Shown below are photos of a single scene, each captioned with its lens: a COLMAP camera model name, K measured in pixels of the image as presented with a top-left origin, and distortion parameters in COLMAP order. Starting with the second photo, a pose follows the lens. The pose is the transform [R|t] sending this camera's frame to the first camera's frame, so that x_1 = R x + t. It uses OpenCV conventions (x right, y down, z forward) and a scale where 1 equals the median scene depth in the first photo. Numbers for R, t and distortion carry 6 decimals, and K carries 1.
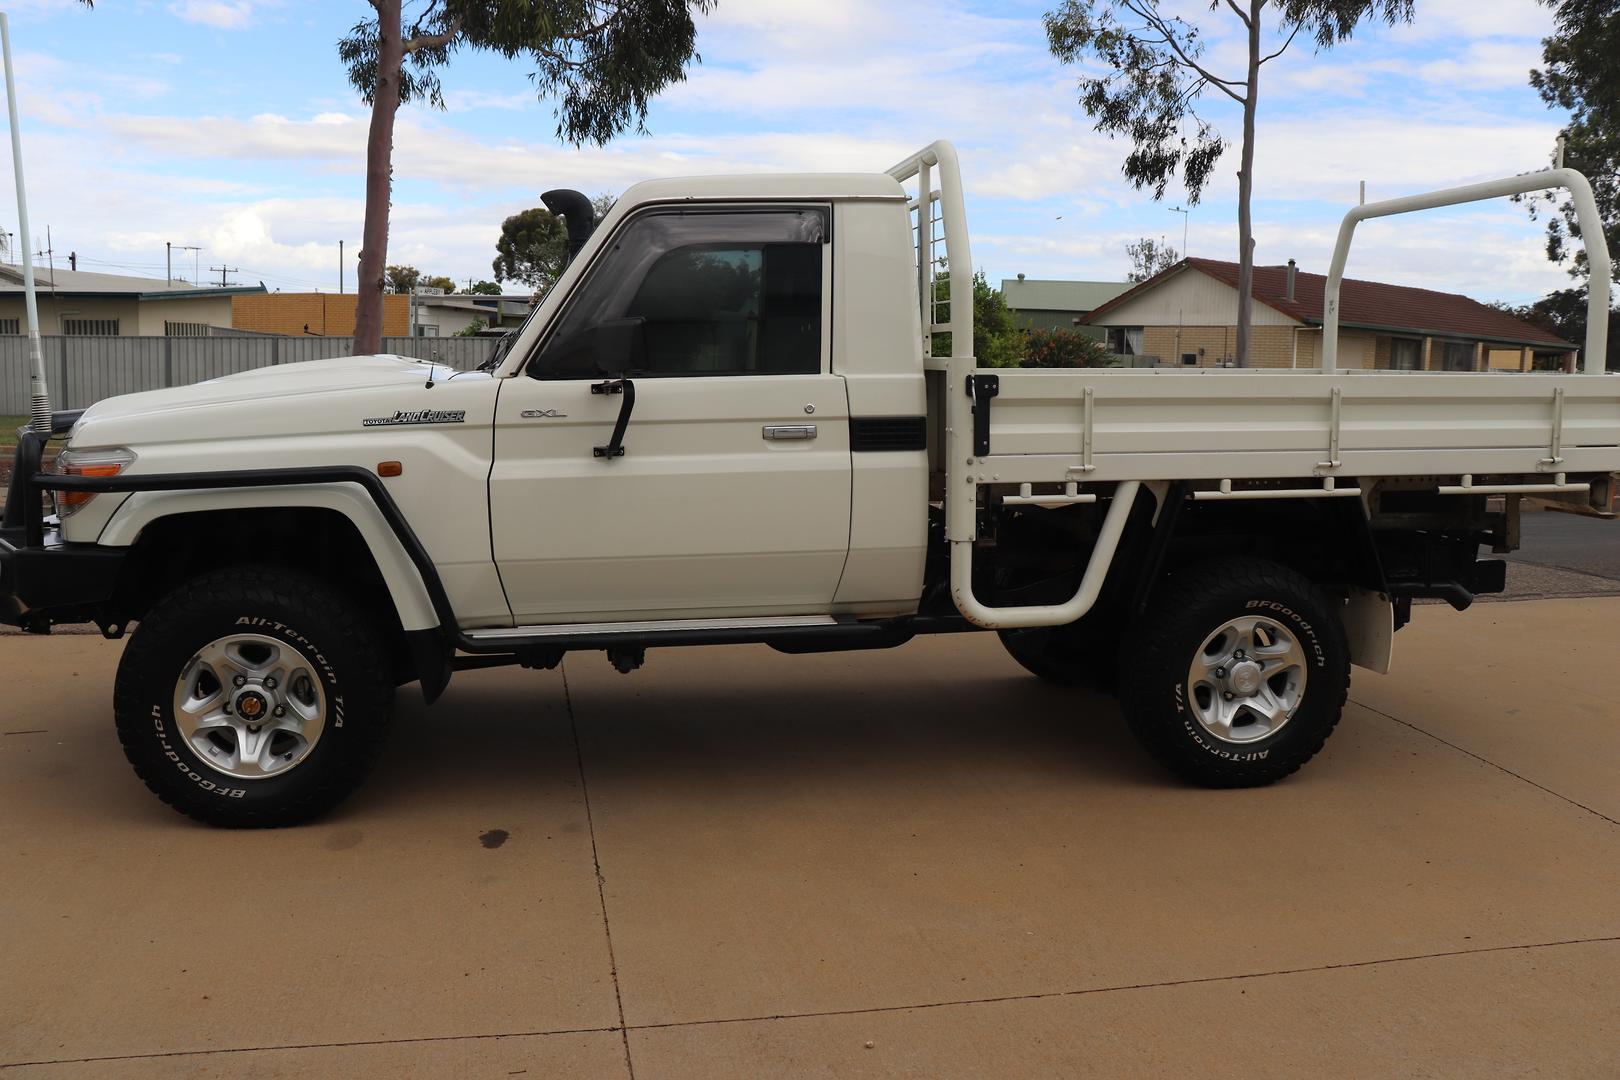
lens RADIAL K [[1331.7, 0, 804.8], [0, 1331.7, 537.0], [0, 0, 1]] dist [-0.168834, 0.144327]
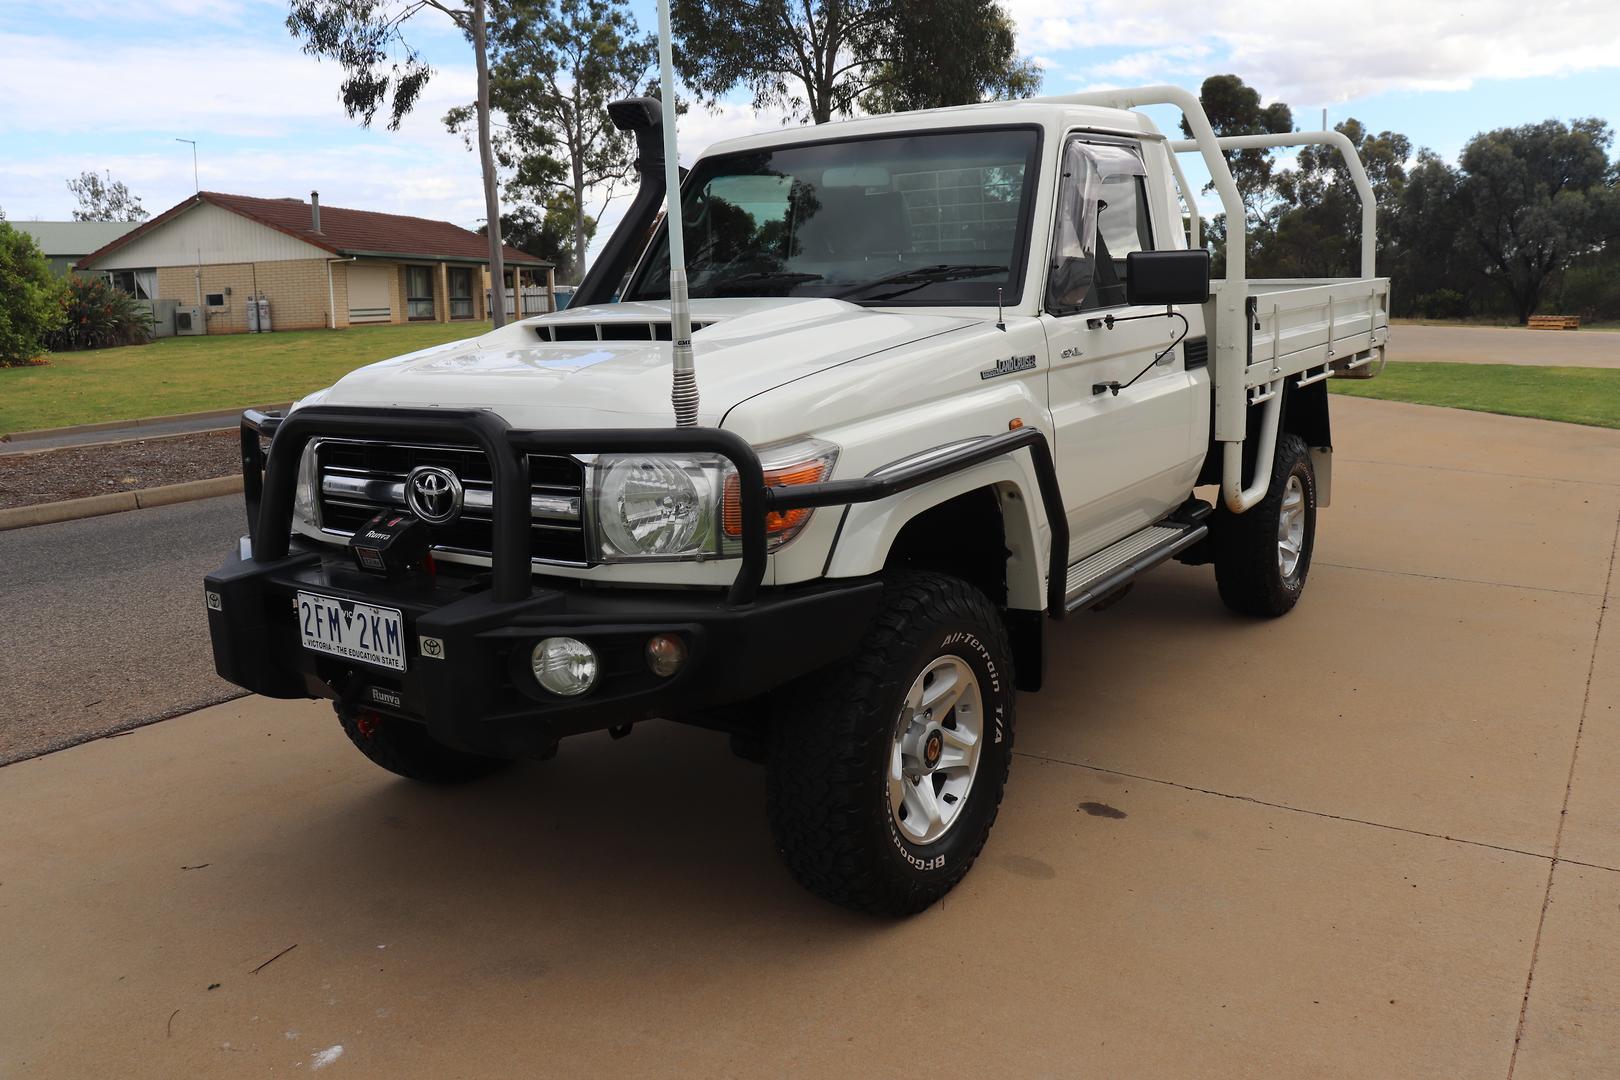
lens RADIAL K [[1331.7, 0, 804.8], [0, 1331.7, 537.0], [0, 0, 1]] dist [-0.168834, 0.144327]
pose [[0.701351, -0.167126, 0.692947, -0.214633], [0.132033, 0.985763, 0.104113, -0.018776], [-0.700481, 0.018472, 0.713432, 0.102012]]
